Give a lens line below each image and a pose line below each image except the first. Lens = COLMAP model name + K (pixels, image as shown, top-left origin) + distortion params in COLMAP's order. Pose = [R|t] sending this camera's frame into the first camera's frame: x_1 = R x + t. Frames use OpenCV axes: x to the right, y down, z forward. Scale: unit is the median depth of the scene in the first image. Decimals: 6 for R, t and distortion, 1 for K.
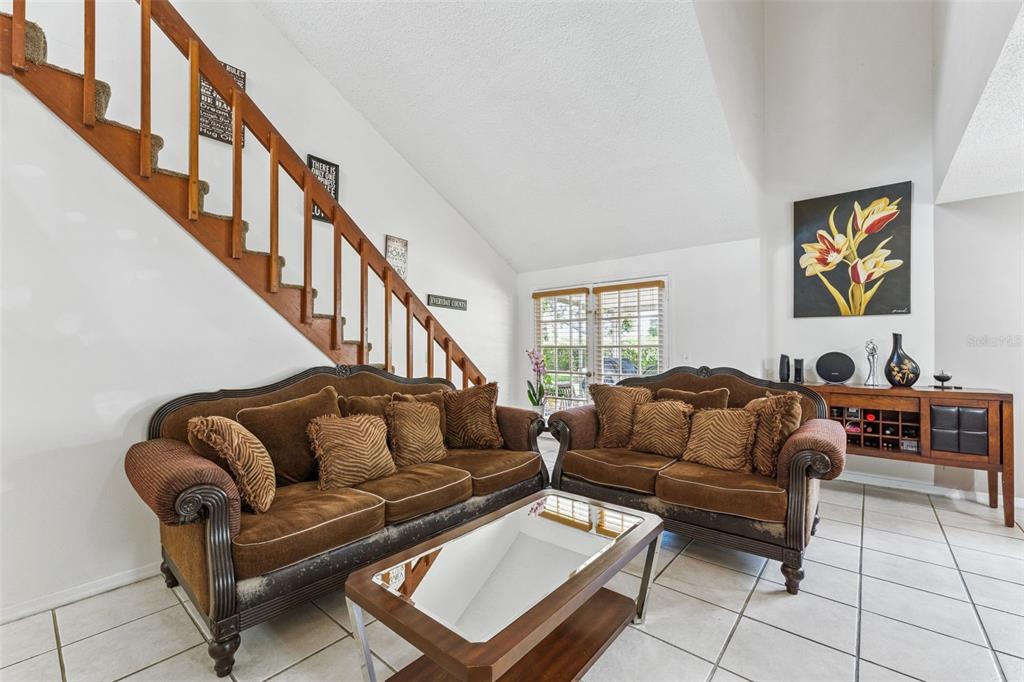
lens RADIAL K [[426.3, 0, 512.0], [0, 426.3, 341.0], [0, 0, 1]] dist [-0.003386, -0.000235]
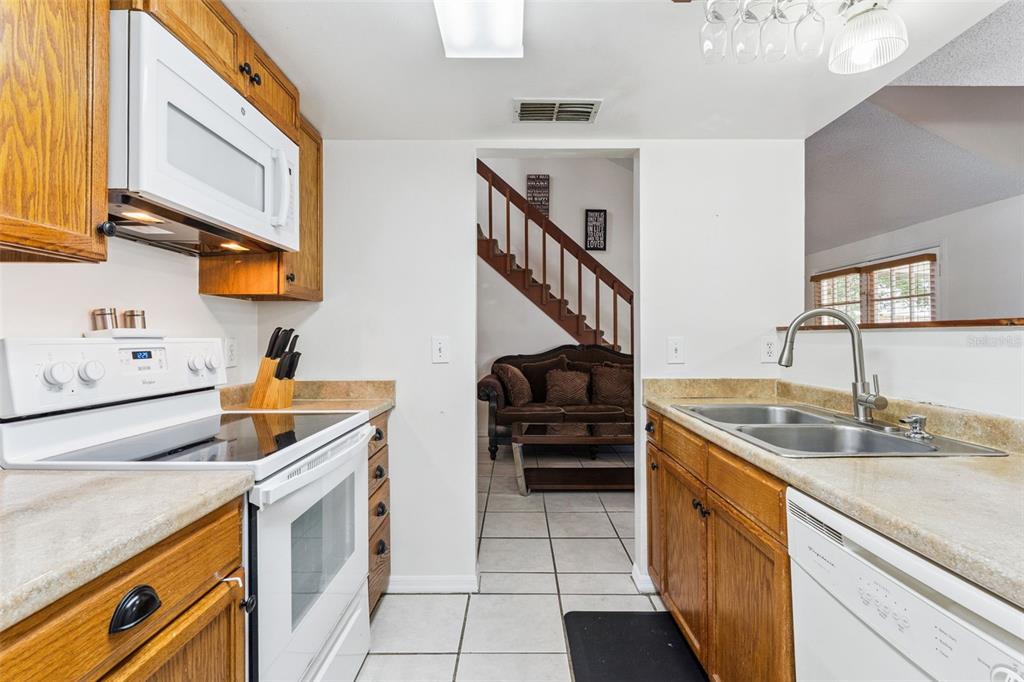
lens RADIAL K [[426.3, 0, 512.0], [0, 426.3, 341.0], [0, 0, 1]] dist [-0.003386, -0.000235]
pose [[0.645665, 0.009834, -0.763558, 0.673196], [0.017744, 0.999454, 0.027876, -0.007330], [0.763415, -0.031547, 0.645138, -0.281827]]
